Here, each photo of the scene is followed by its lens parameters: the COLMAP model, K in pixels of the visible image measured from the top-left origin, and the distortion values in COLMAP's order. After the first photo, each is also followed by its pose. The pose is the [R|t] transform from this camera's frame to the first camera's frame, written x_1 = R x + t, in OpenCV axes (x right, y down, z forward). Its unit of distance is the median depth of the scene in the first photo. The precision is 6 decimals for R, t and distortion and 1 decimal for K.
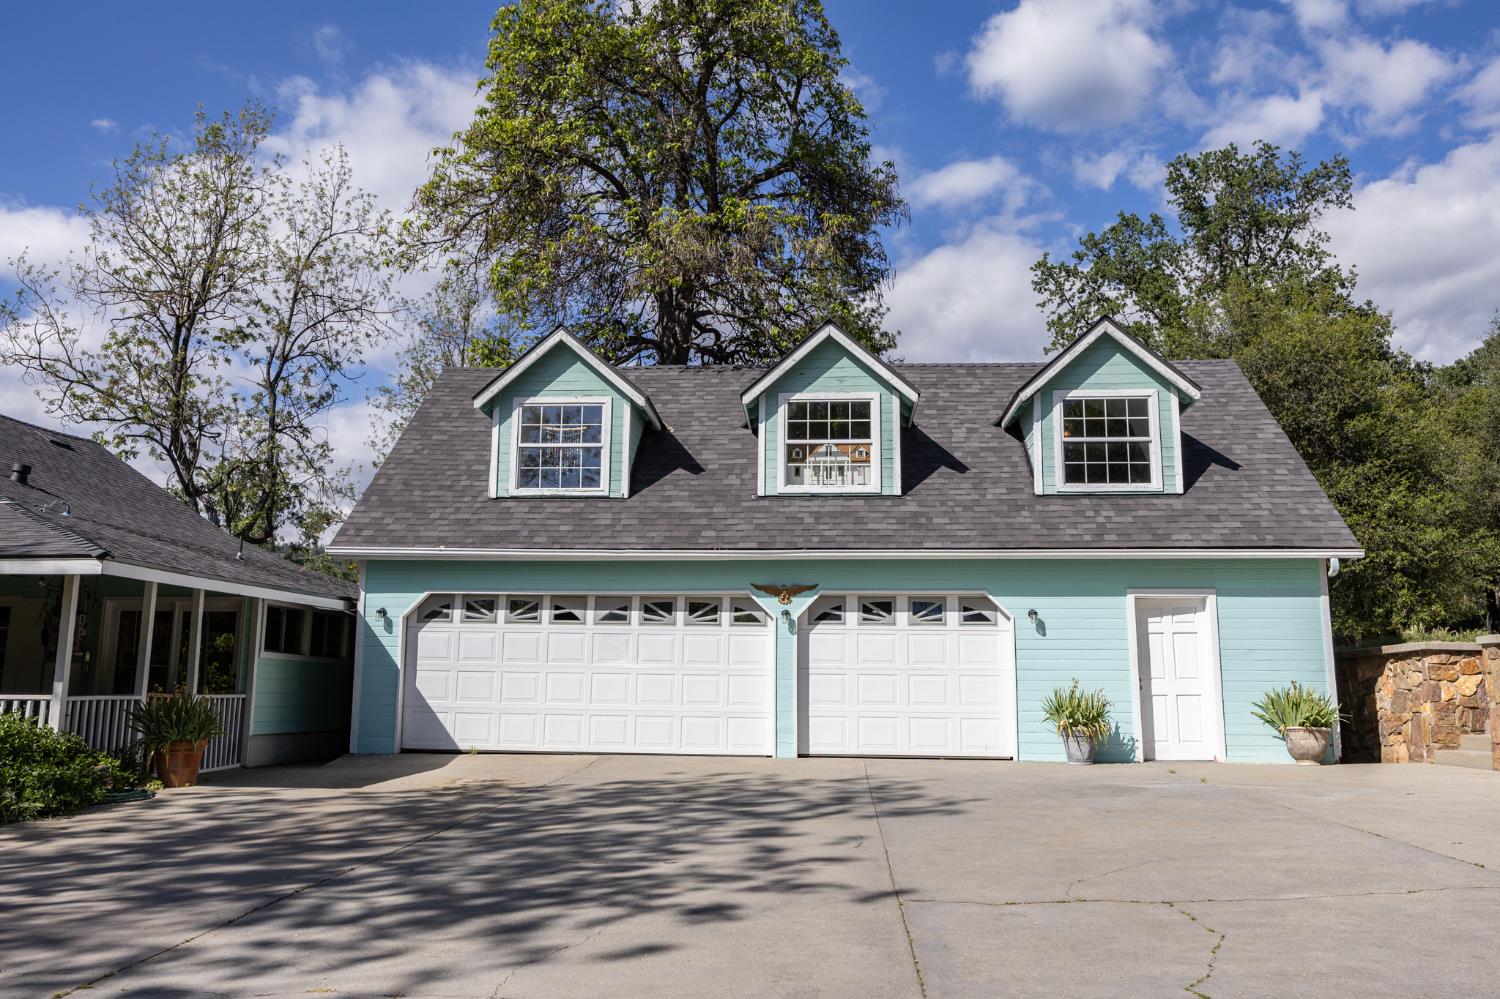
lens RADIAL K [[1157.3, 0, 748.3], [0, 1157.3, 499.3], [0, 0, 1]] dist [0.000621, -0.001100]
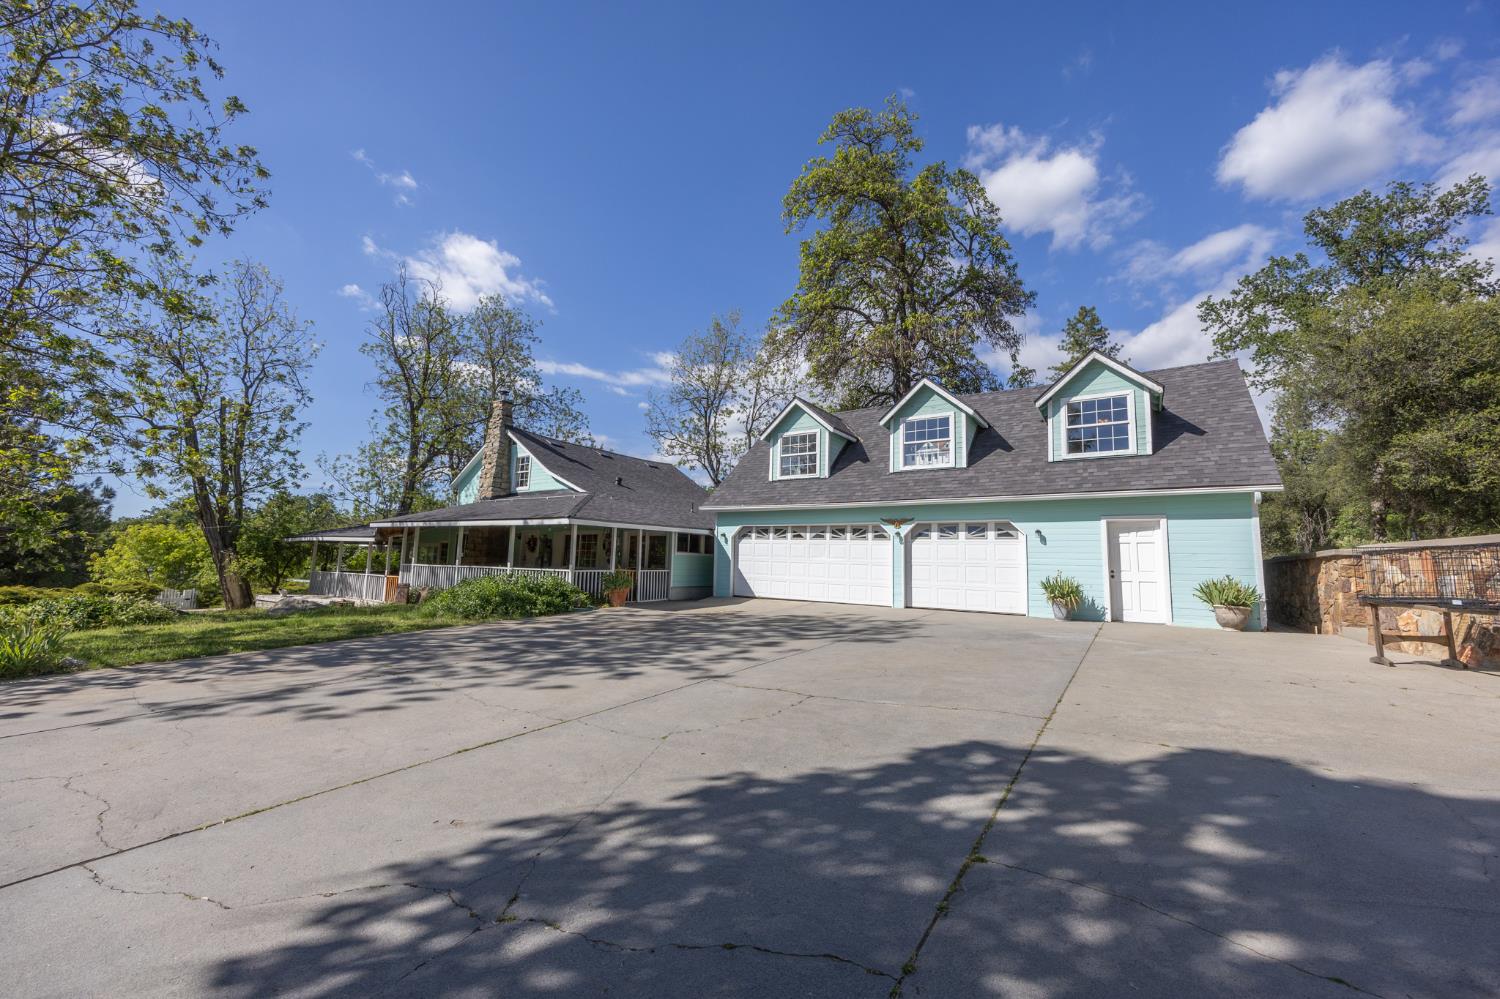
lens RADIAL K [[566.9, 0, 748.4], [0, 566.9, 502.2], [0, 0, 1]] dist [-0.002632, -0.000279]
pose [[0.872548, -0.038434, -0.487015, 0.268762], [0.062957, 0.997434, 0.034080, -0.000965], [0.484456, -0.060397, 0.872728, 0.059332]]
